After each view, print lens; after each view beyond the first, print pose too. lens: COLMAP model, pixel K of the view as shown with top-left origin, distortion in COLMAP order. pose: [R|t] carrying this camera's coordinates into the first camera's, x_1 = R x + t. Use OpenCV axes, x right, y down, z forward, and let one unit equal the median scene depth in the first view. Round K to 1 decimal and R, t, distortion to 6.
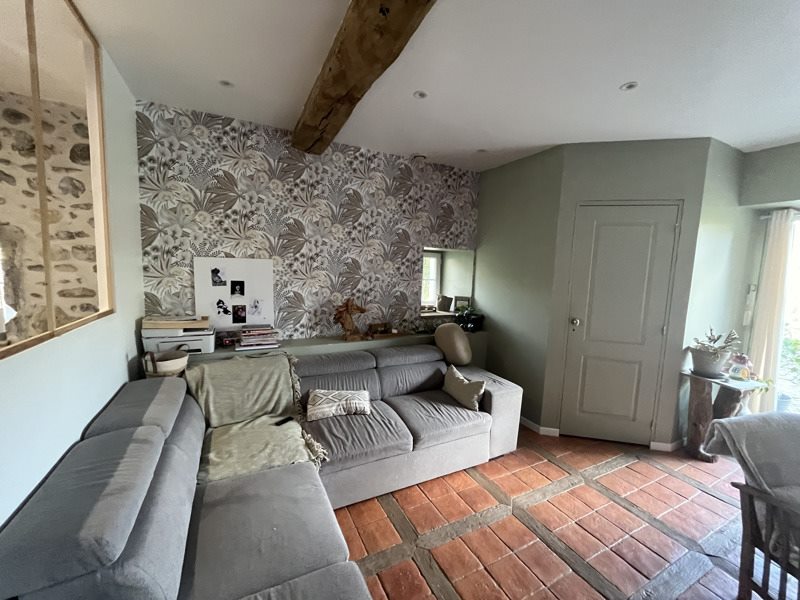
lens RADIAL K [[321.7, 0, 400.4], [0, 321.7, 299.5], [0, 0, 1]] dist [-0.003423, -0.000166]
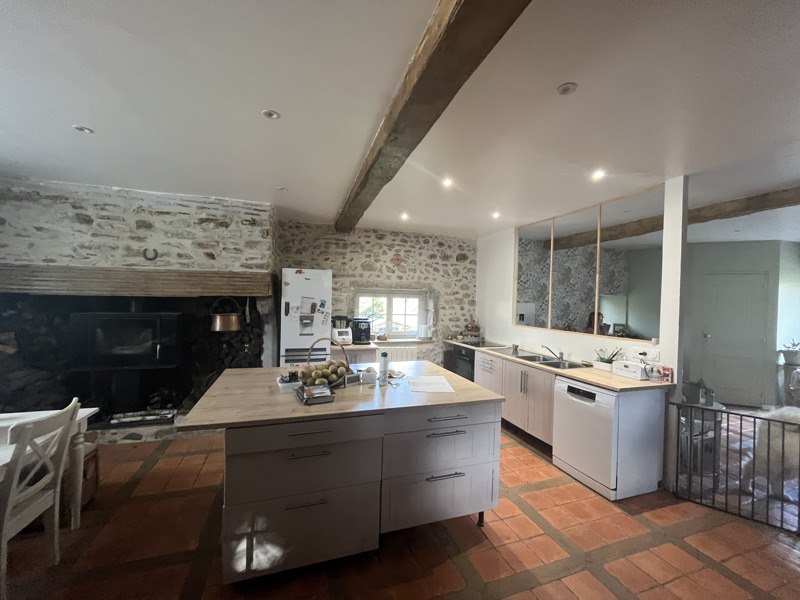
lens RADIAL K [[321.7, 0, 399.8], [0, 321.7, 300.5], [0, 0, 1]] dist [-0.003423, -0.000166]
pose [[0.989331, -0.006933, -0.145522, -0.976161], [-0.008399, 0.994492, -0.104479, 0.077057], [0.145445, 0.104587, 0.983823, -1.135134]]
